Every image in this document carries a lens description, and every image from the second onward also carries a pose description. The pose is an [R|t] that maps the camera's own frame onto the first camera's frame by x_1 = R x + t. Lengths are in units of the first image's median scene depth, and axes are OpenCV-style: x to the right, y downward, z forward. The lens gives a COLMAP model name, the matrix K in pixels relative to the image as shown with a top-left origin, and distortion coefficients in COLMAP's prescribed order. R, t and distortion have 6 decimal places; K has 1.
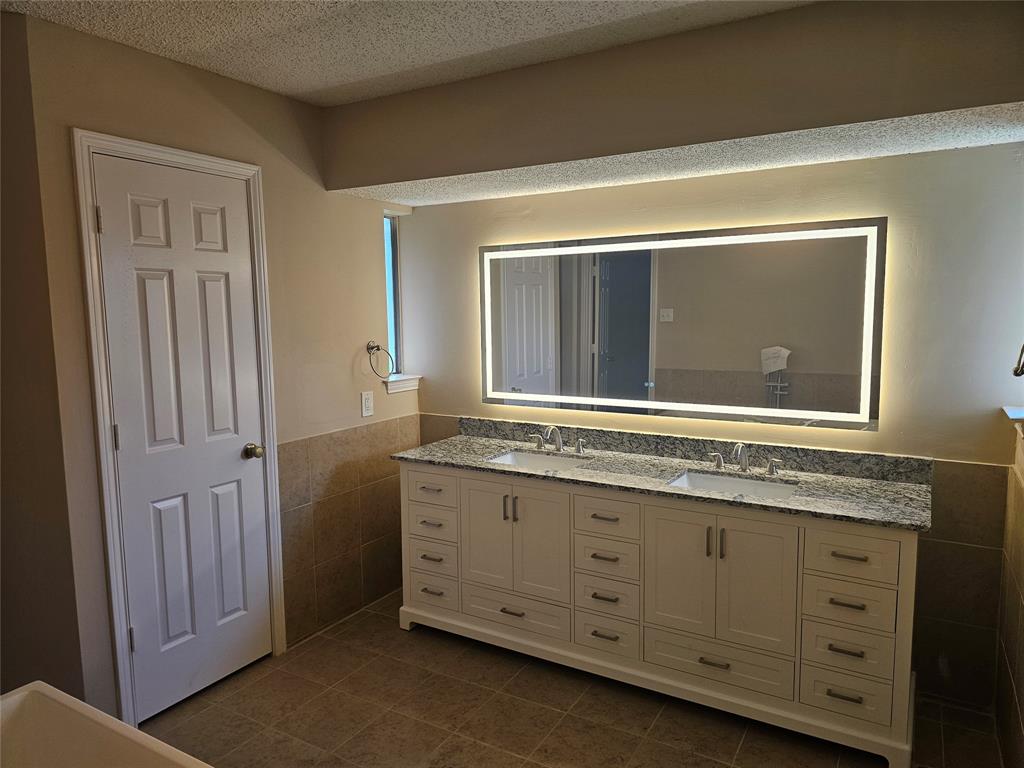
lens RADIAL K [[689.3, 0, 511.7], [0, 689.3, 375.1], [0, 0, 1]] dist [0.061657, -0.054532]
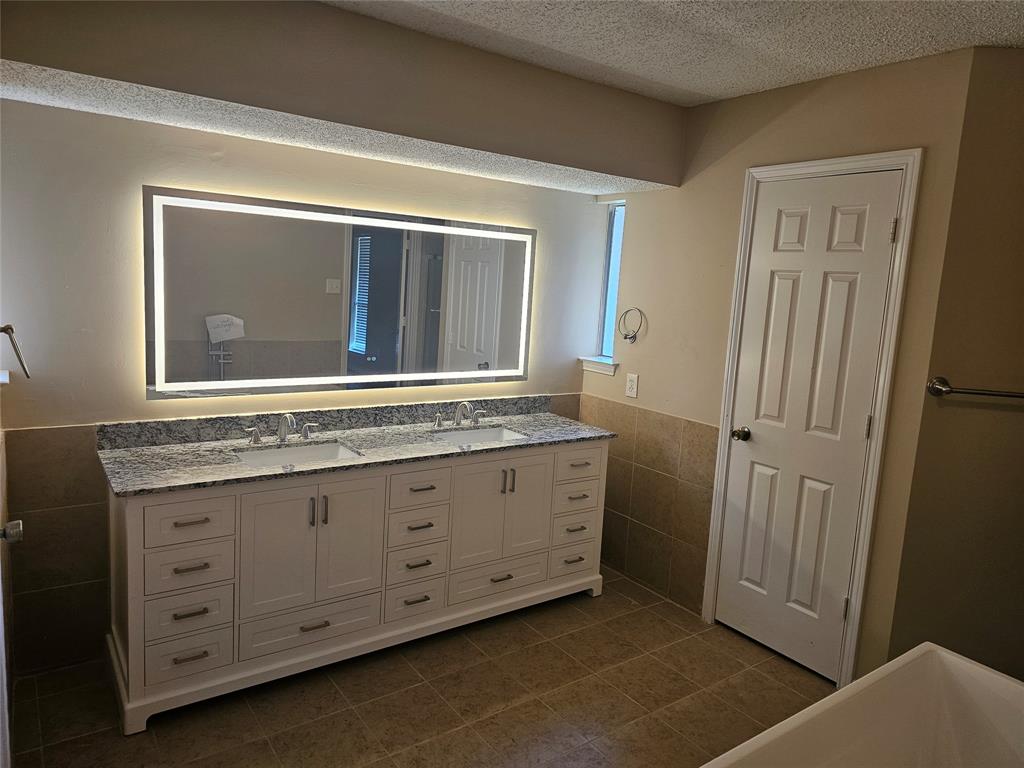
lens RADIAL K [[689.3, 0, 543.3], [0, 689.3, 363.5], [0, 0, 1]] dist [0.061657, -0.054532]
pose [[0.390787, -0.071763, 0.917679, -0.651947], [0.034760, 0.997396, 0.063194, -0.035539], [-0.919824, 0.007203, 0.392264, 0.372197]]
